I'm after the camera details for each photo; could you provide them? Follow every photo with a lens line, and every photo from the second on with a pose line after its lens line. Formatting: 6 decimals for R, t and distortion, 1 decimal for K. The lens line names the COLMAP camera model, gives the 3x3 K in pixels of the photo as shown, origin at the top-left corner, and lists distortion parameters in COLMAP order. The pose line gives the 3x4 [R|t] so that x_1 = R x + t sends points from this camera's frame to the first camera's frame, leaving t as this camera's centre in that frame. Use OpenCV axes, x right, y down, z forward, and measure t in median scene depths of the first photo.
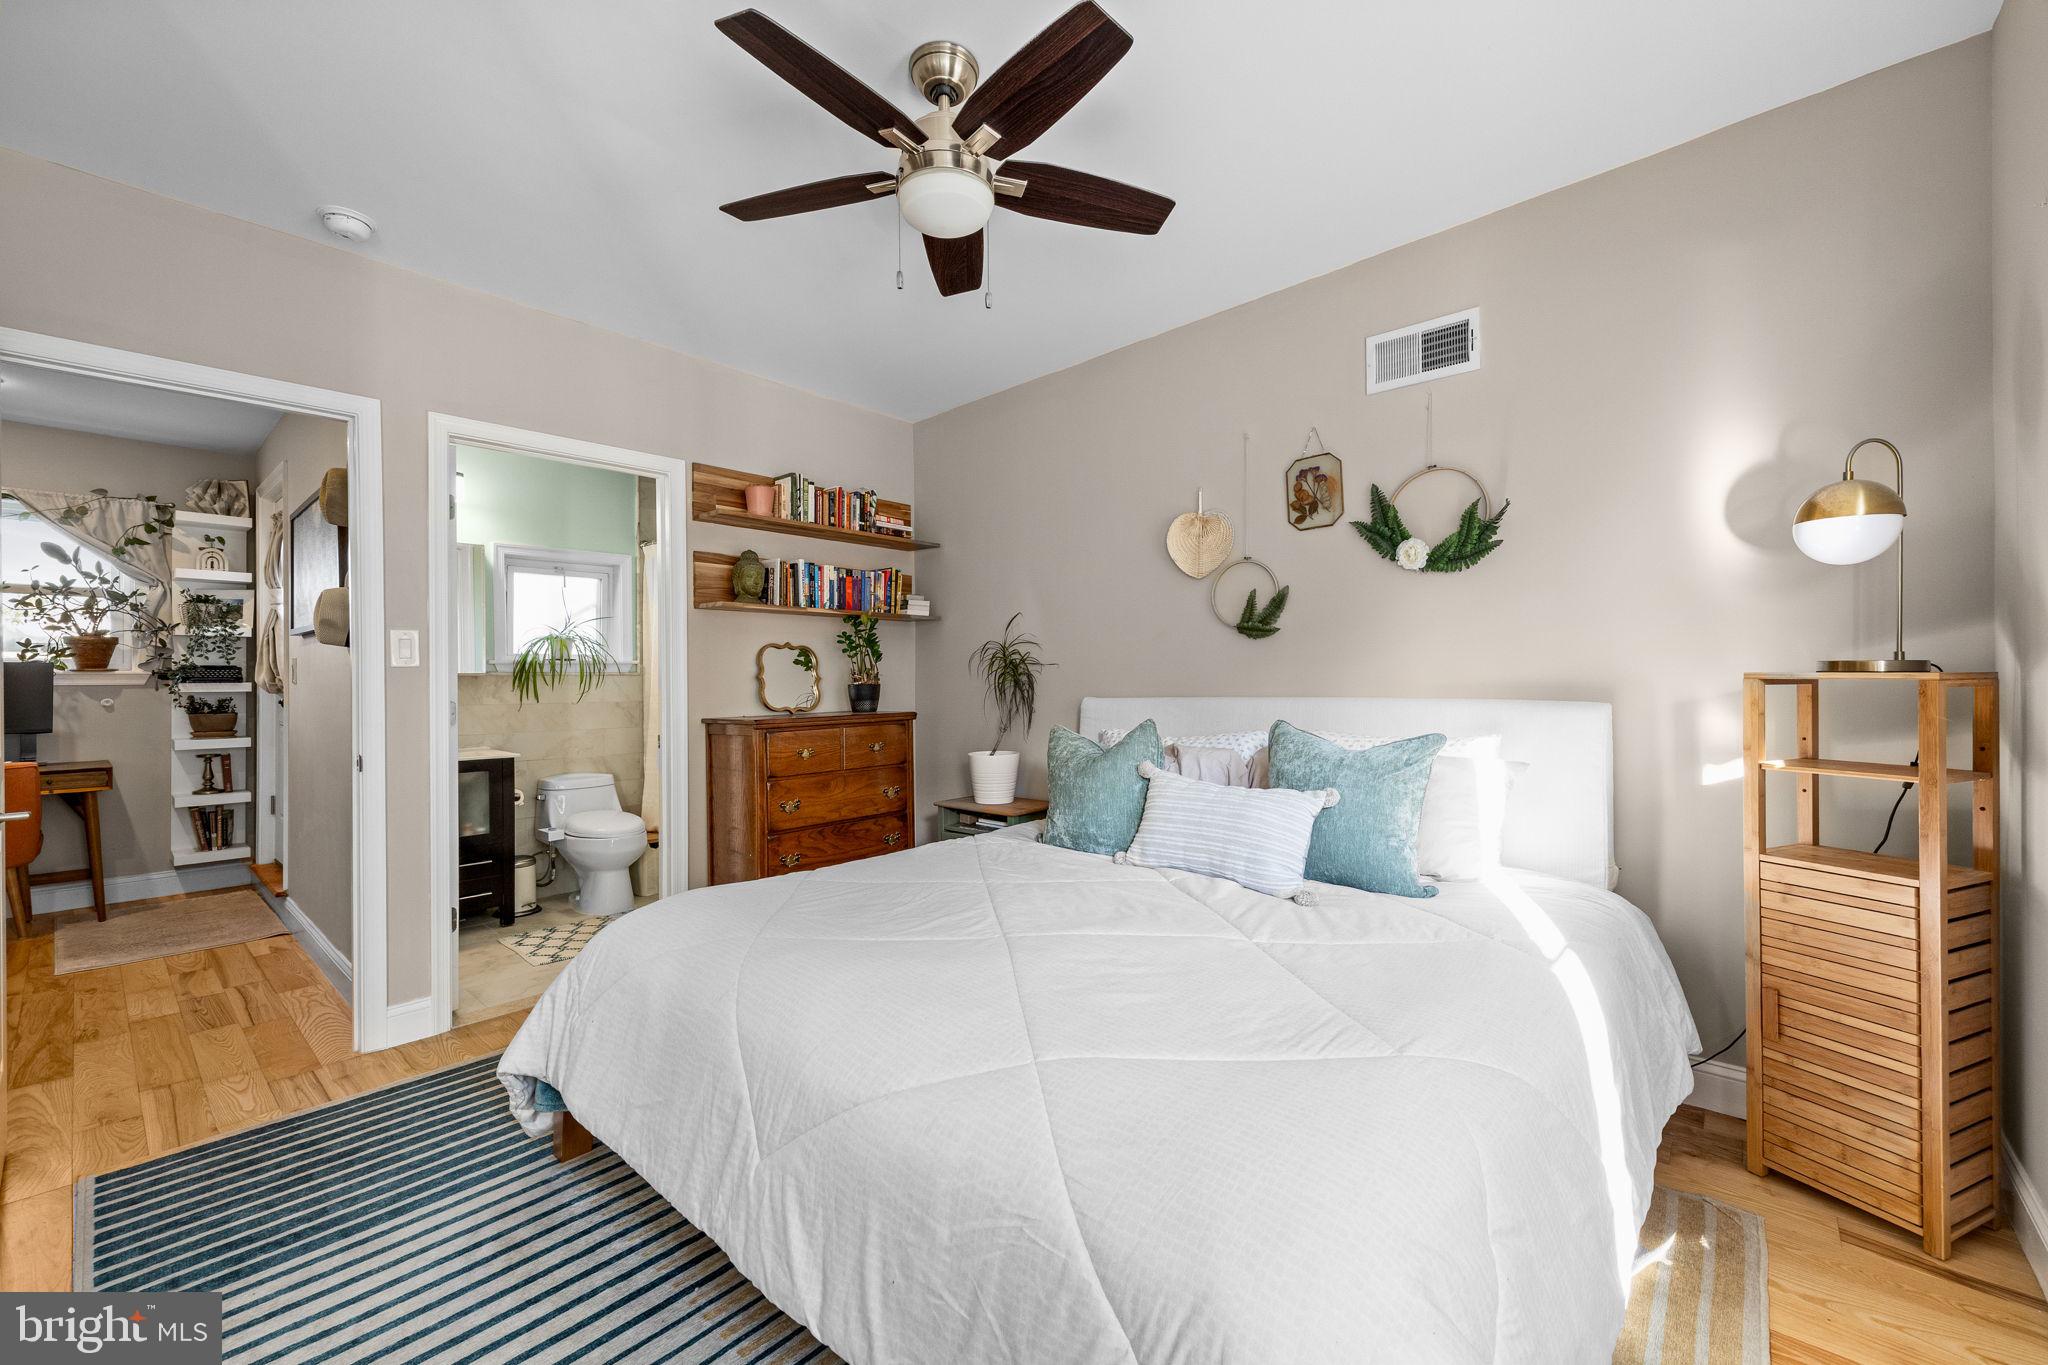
lens RADIAL K [[794.8, 0, 1020.3], [0, 794.8, 677.3], [0, 0, 1]] dist [-0.002306, -0.000207]
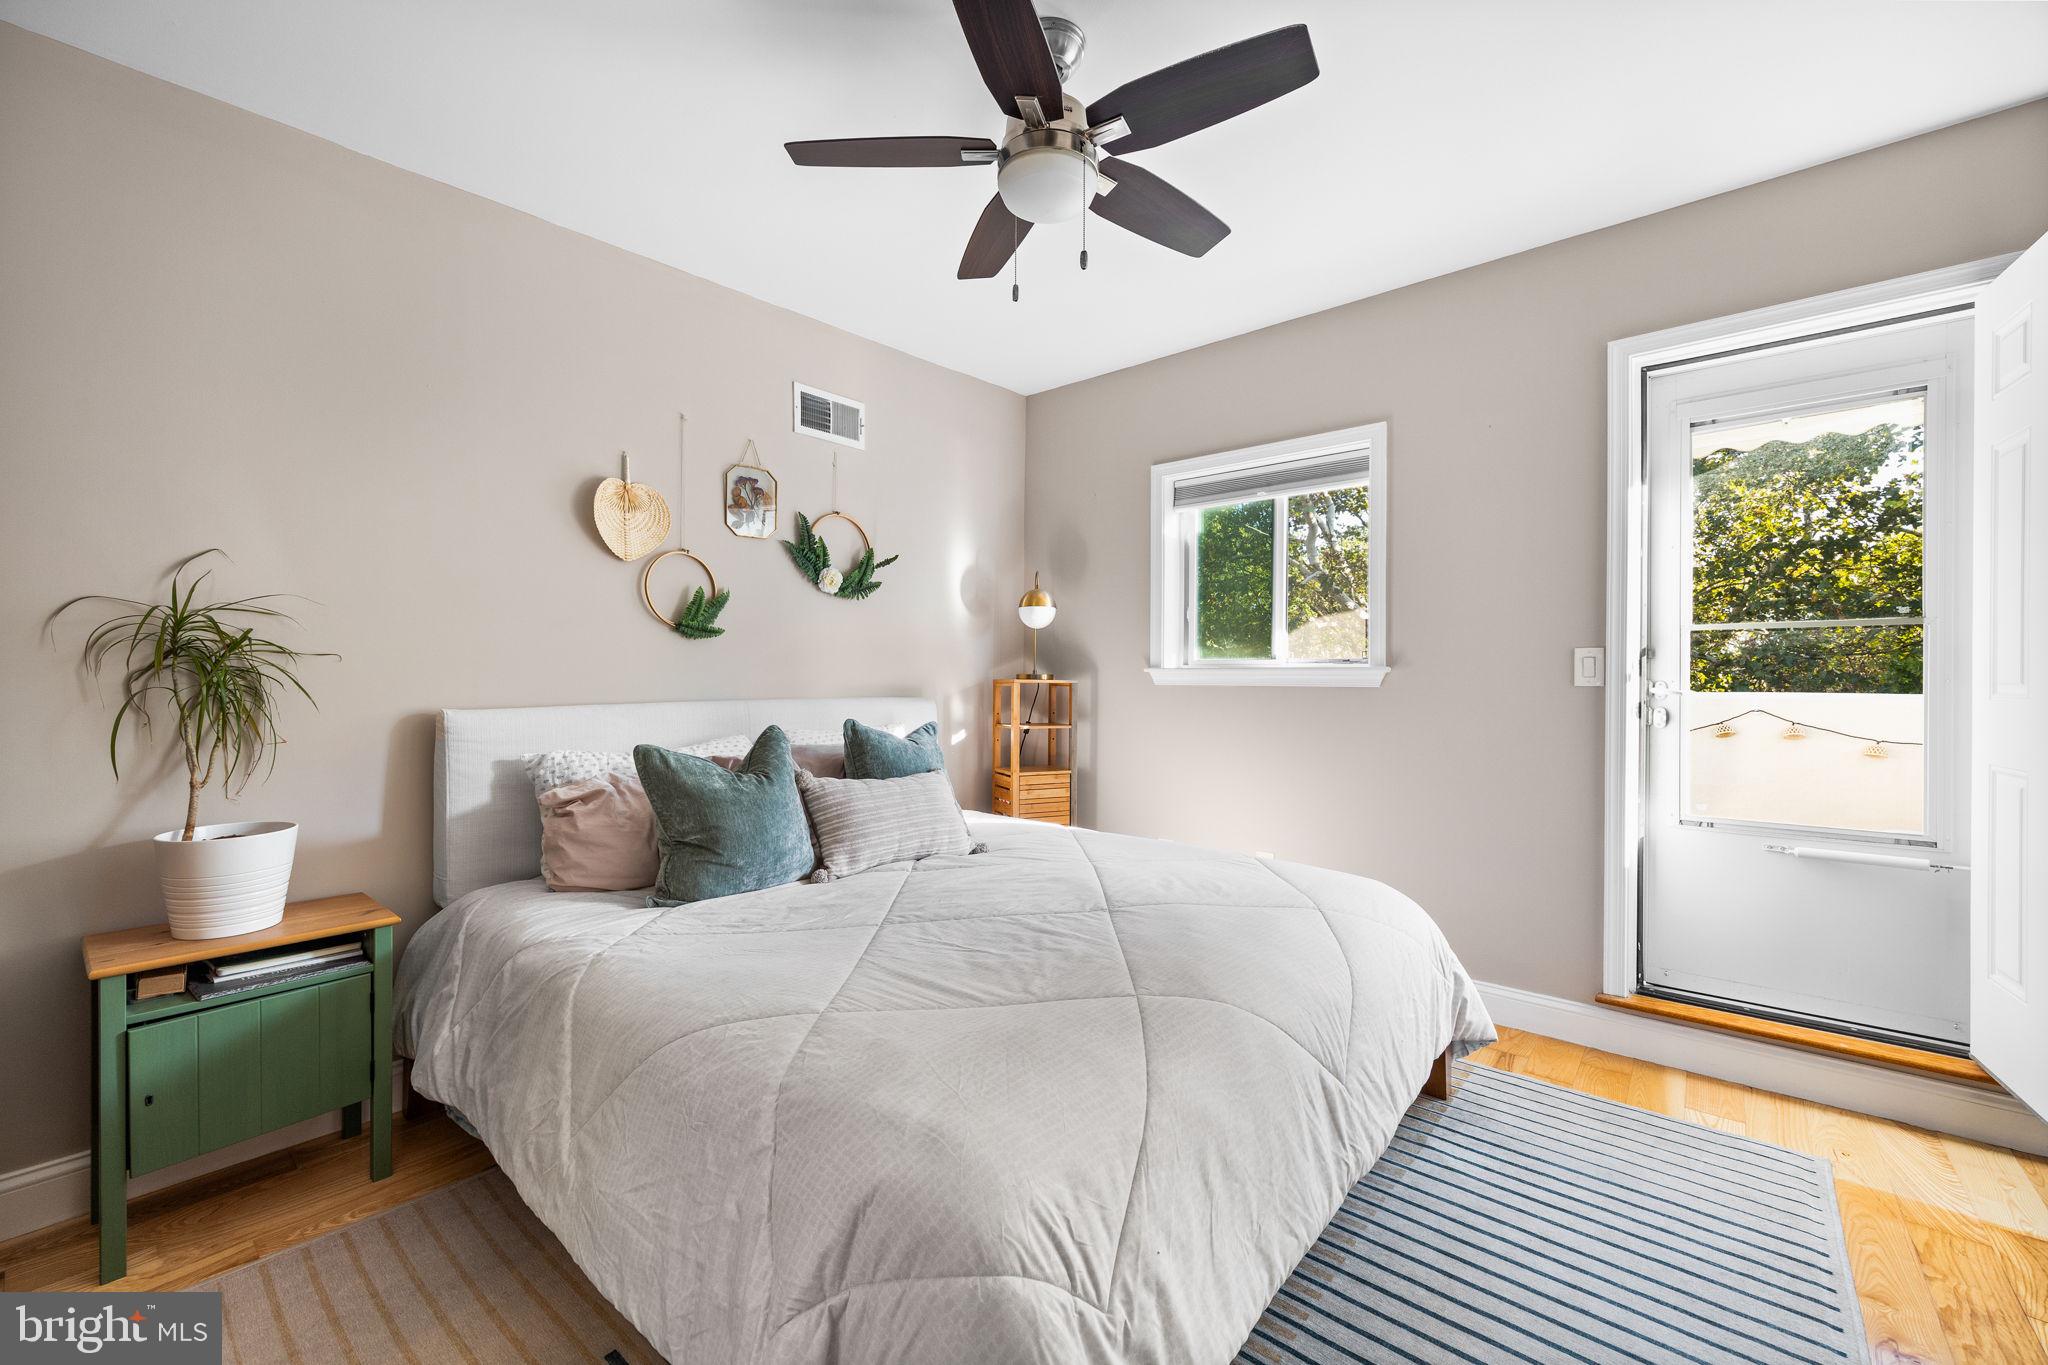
lens RADIAL K [[794.8, 0, 1025.6], [0, 794.8, 678.3], [0, 0, 1]] dist [-0.002306, -0.000207]
pose [[0.002161, 0.008511, 0.999961, -0.891303], [-0.003235, 0.999959, -0.008504, 0.006142], [-0.999992, -0.003217, 0.002188, 0.858452]]
